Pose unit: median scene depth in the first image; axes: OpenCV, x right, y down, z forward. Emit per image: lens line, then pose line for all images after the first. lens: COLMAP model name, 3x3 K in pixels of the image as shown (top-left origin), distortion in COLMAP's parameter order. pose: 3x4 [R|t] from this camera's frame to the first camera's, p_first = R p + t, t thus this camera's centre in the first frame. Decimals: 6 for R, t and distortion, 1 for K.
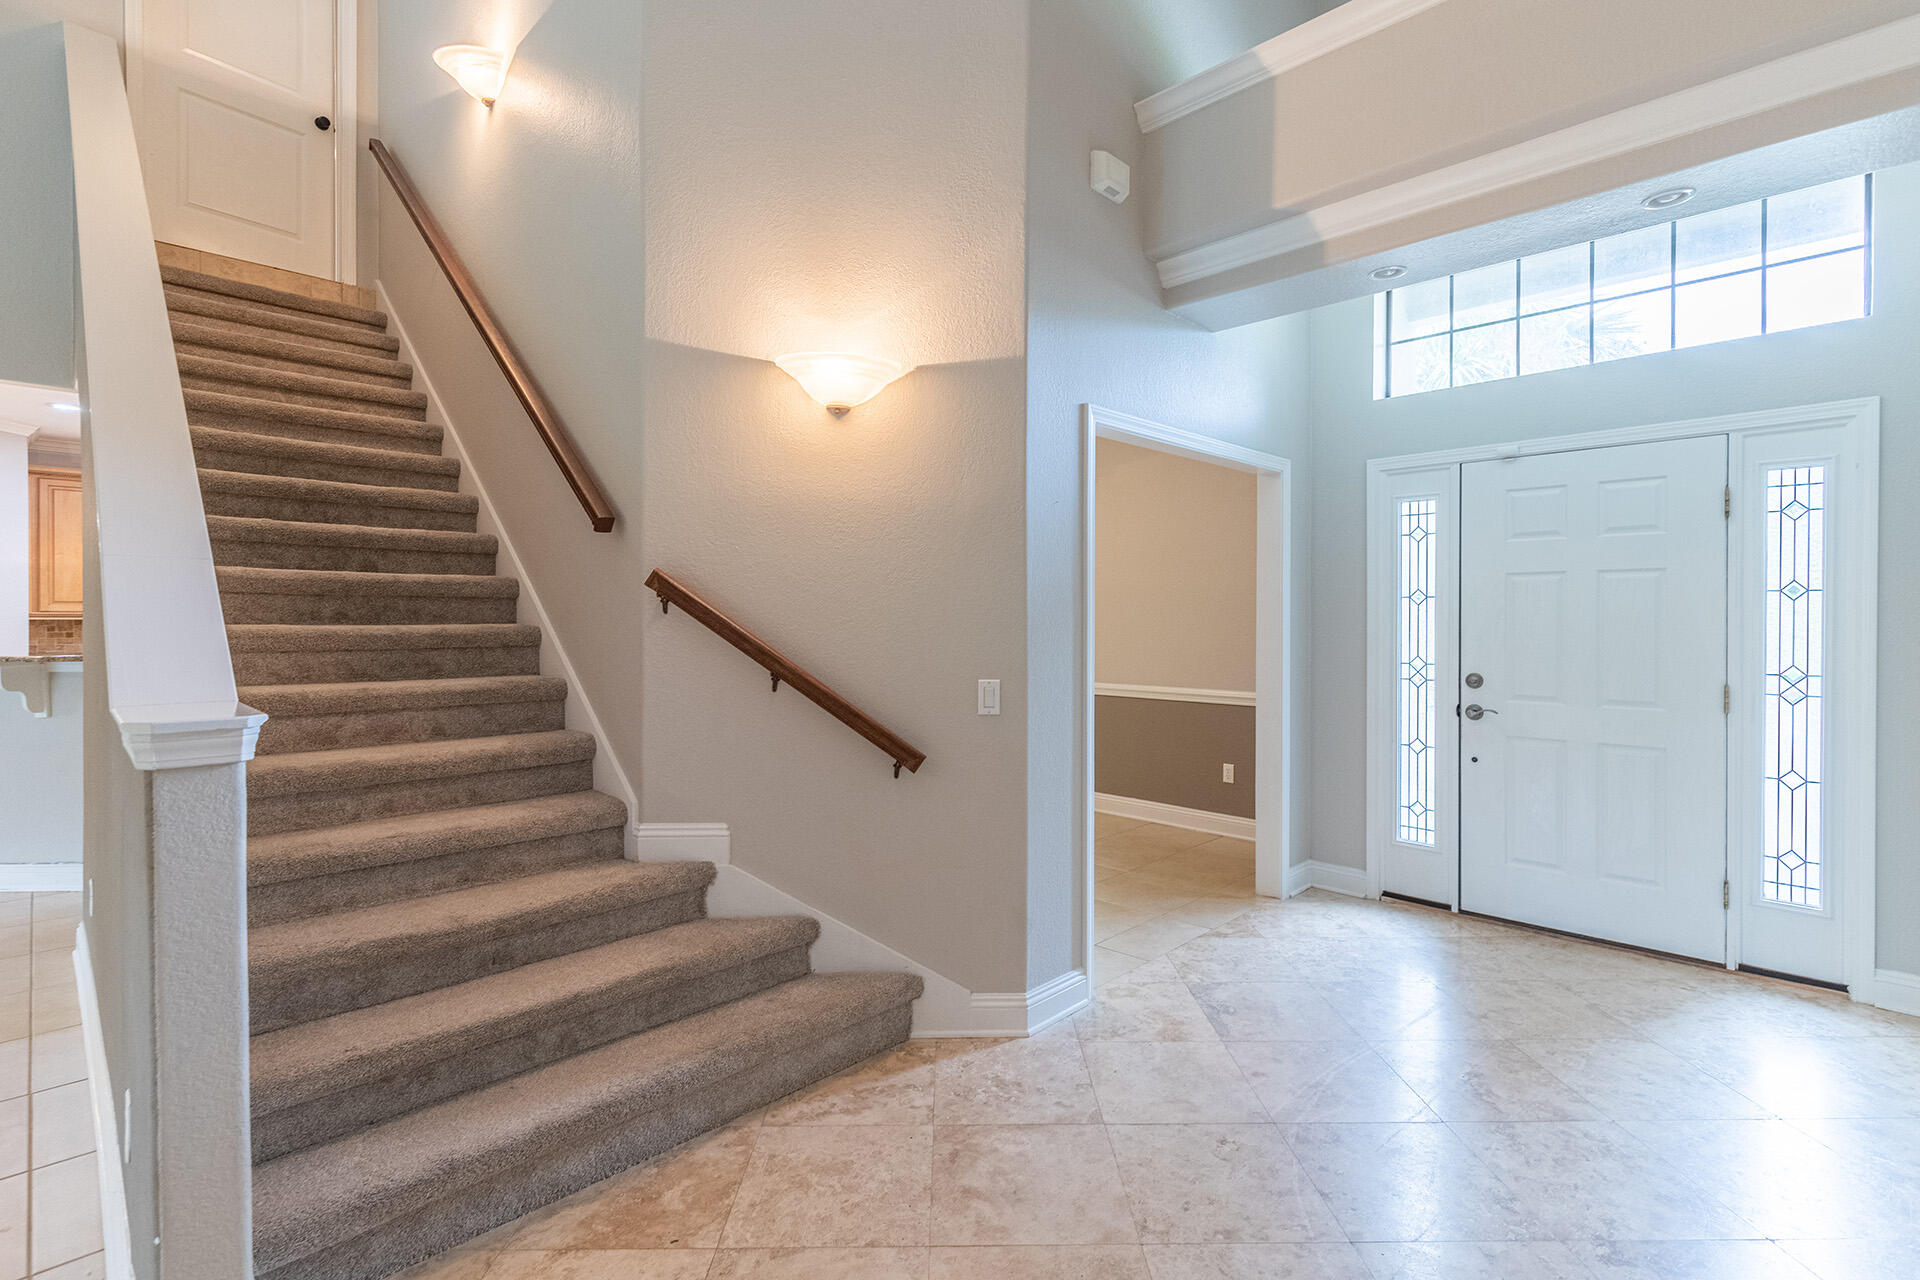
lens RADIAL K [[900.9, 0, 971.6], [0, 900.9, 630.7], [0, 0, 1]] dist [0.008440, -0.002866]
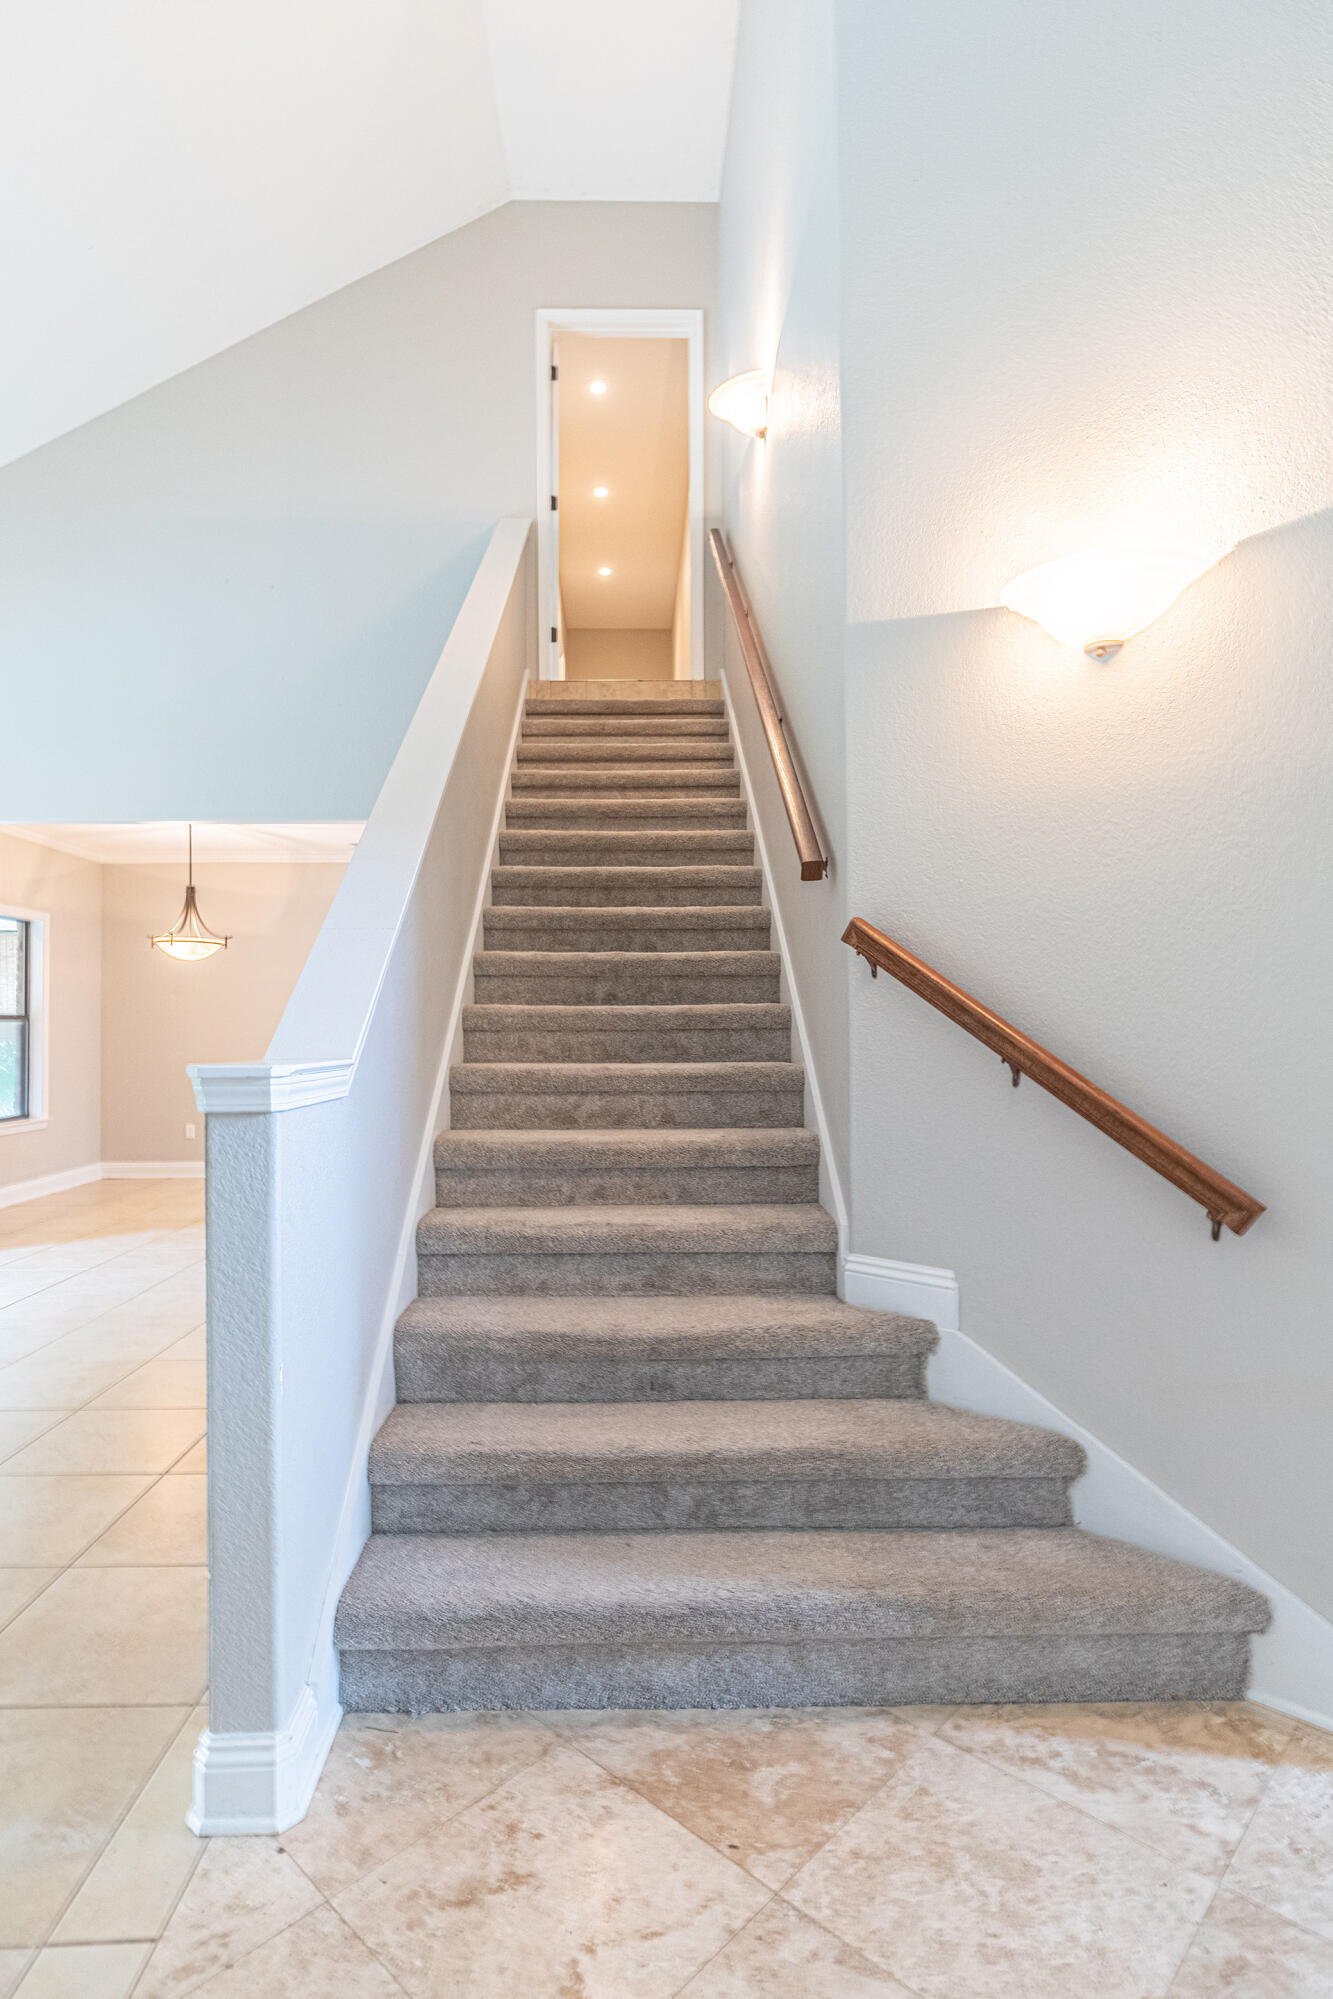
lens RADIAL K [[1040.2, 0, 640.7], [0, 1040.2, 1006.9], [0, 0, 1]] dist [-0.001635, 0.000698]
pose [[0.699506, -0.022140, -0.714284, 0.145099], [-0.002496, 0.999438, -0.033423, 0.034805], [0.714623, 0.025162, 0.699057, 0.252287]]
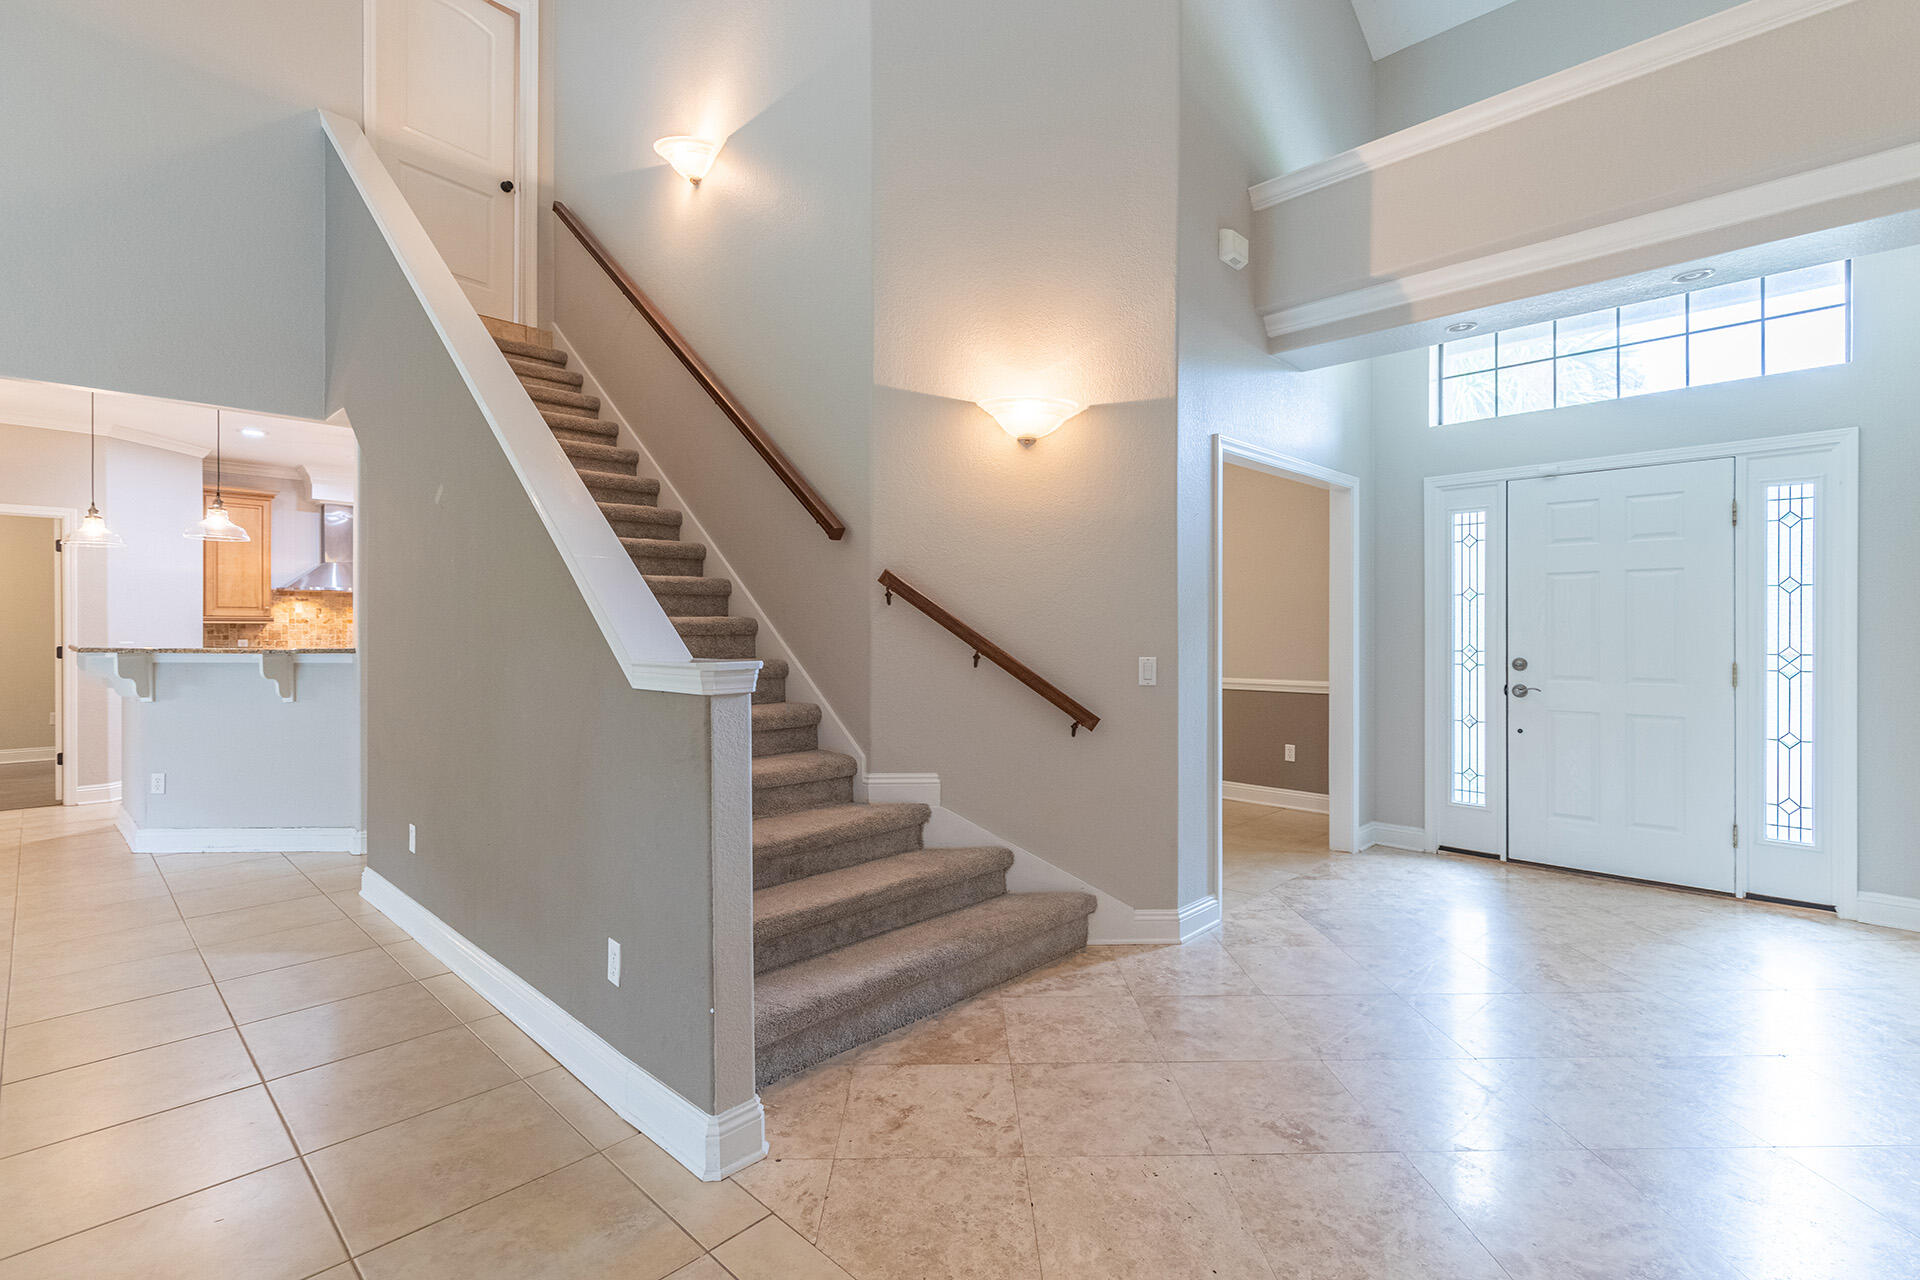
lens RADIAL K [[900.9, 0, 964.1], [0, 900.9, 639.4], [0, 0, 1]] dist [0.008440, -0.002866]
pose [[0.999977, -0.003595, 0.005741, -0.243201], [0.003617, 0.999986, -0.003778, 0.033795], [-0.005727, 0.003799, 0.999976, -0.245272]]
